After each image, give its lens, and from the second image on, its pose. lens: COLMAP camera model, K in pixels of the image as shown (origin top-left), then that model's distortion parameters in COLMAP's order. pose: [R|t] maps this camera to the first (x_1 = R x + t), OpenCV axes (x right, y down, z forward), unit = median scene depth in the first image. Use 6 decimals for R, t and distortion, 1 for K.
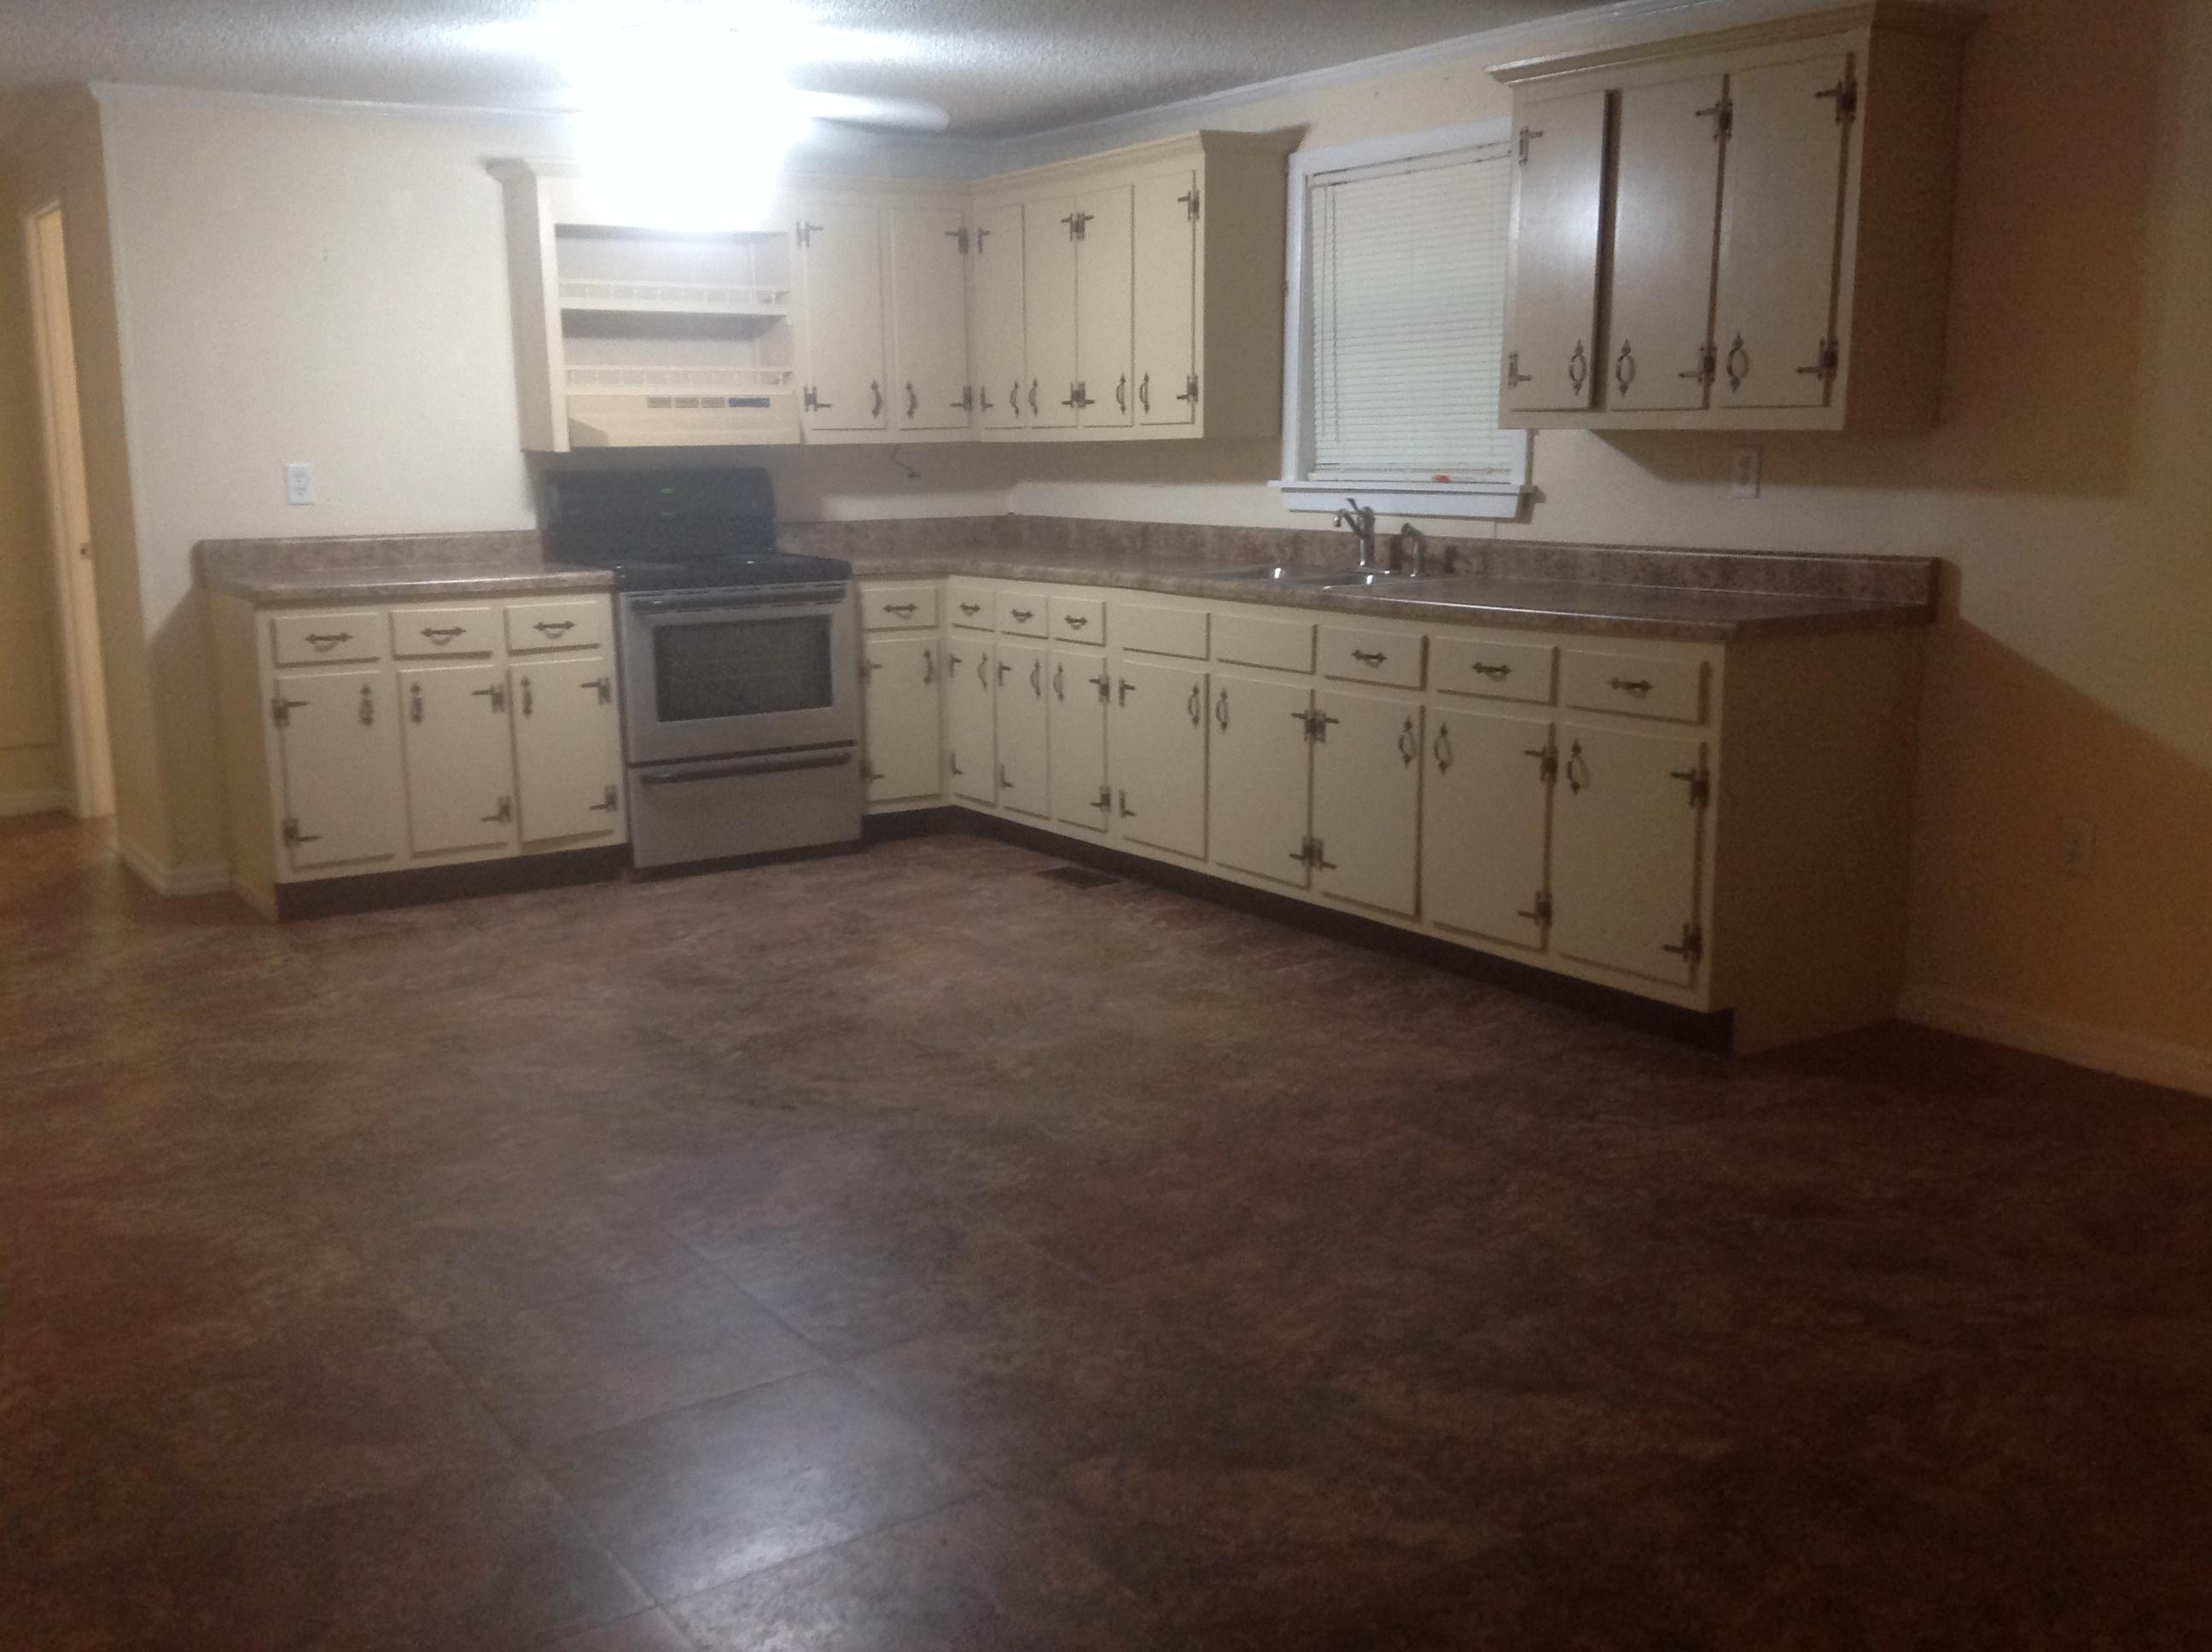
lens RADIAL K [[2110.0, 0, 1071.2], [0, 2110.0, 836.4], [0, 0, 1]] dist [0.190793, -0.489349]
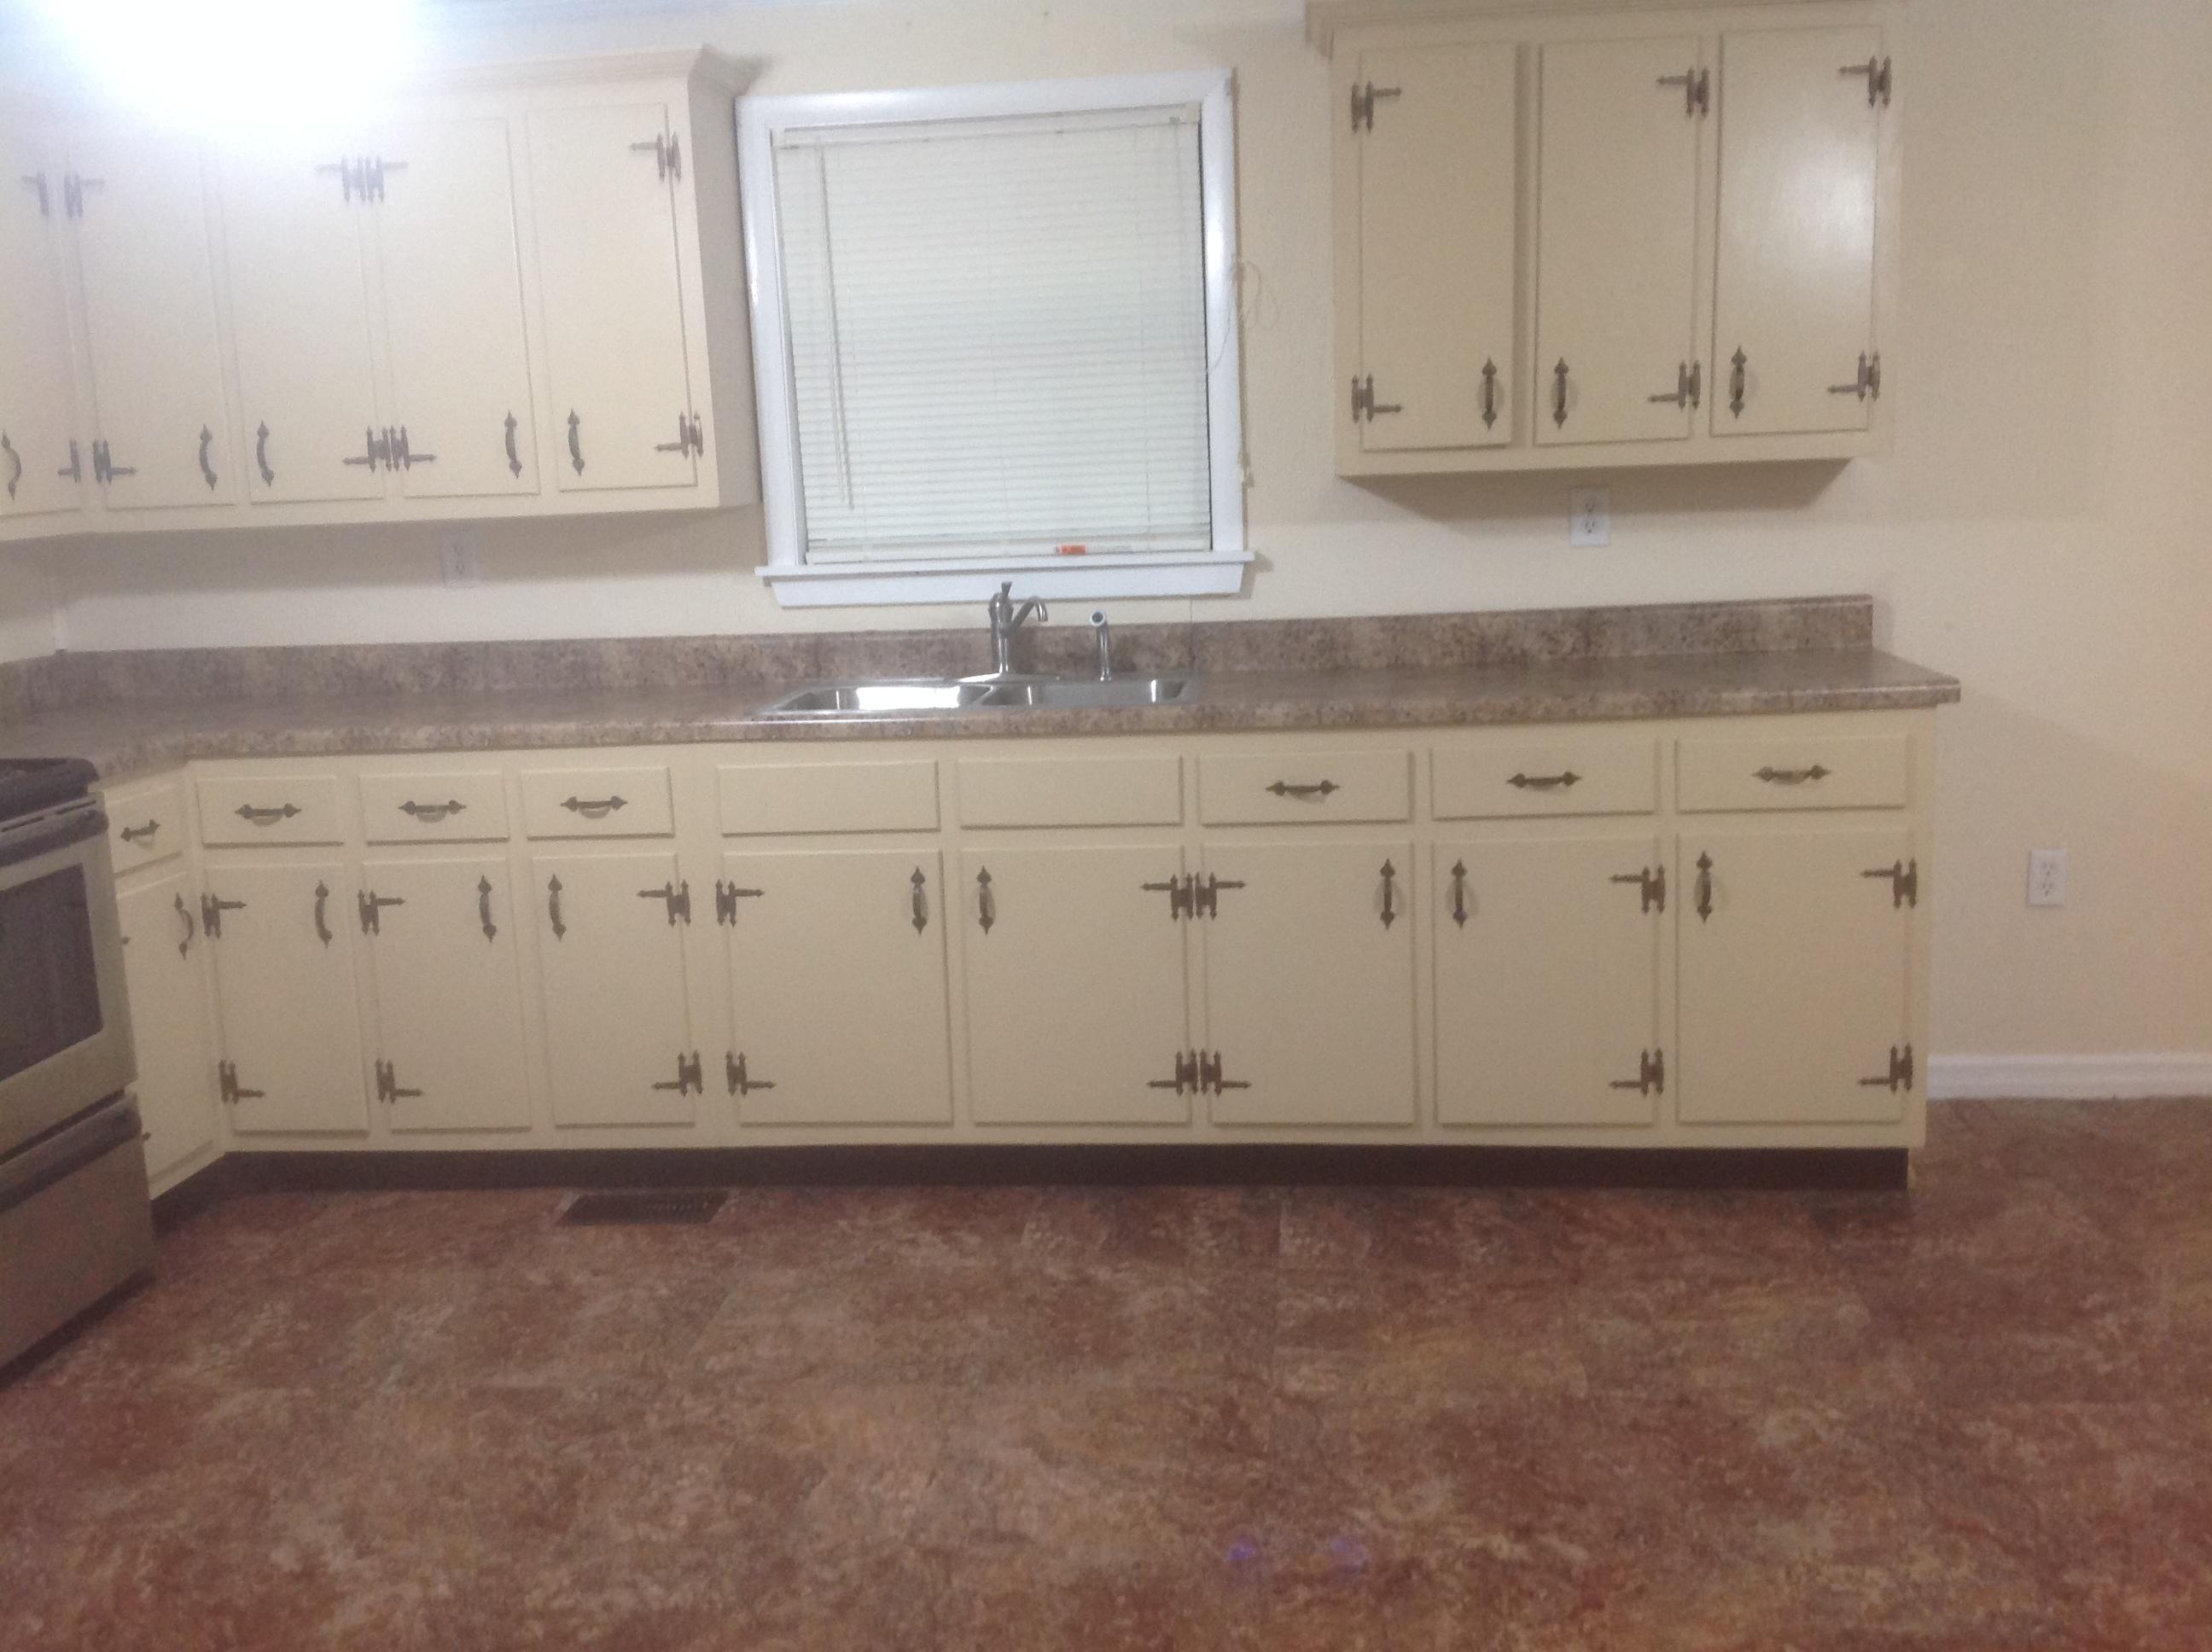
lens RADIAL K [[2093.9, 0, 1088.0], [0, 2093.9, 820.9], [0, 0, 1]] dist [0.174443, -0.382461]
pose [[0.639504, -0.147931, 0.754421, -0.373429], [0.178539, 0.983061, 0.041421, -0.097016], [-0.747769, 0.108204, 0.655083, 0.486989]]
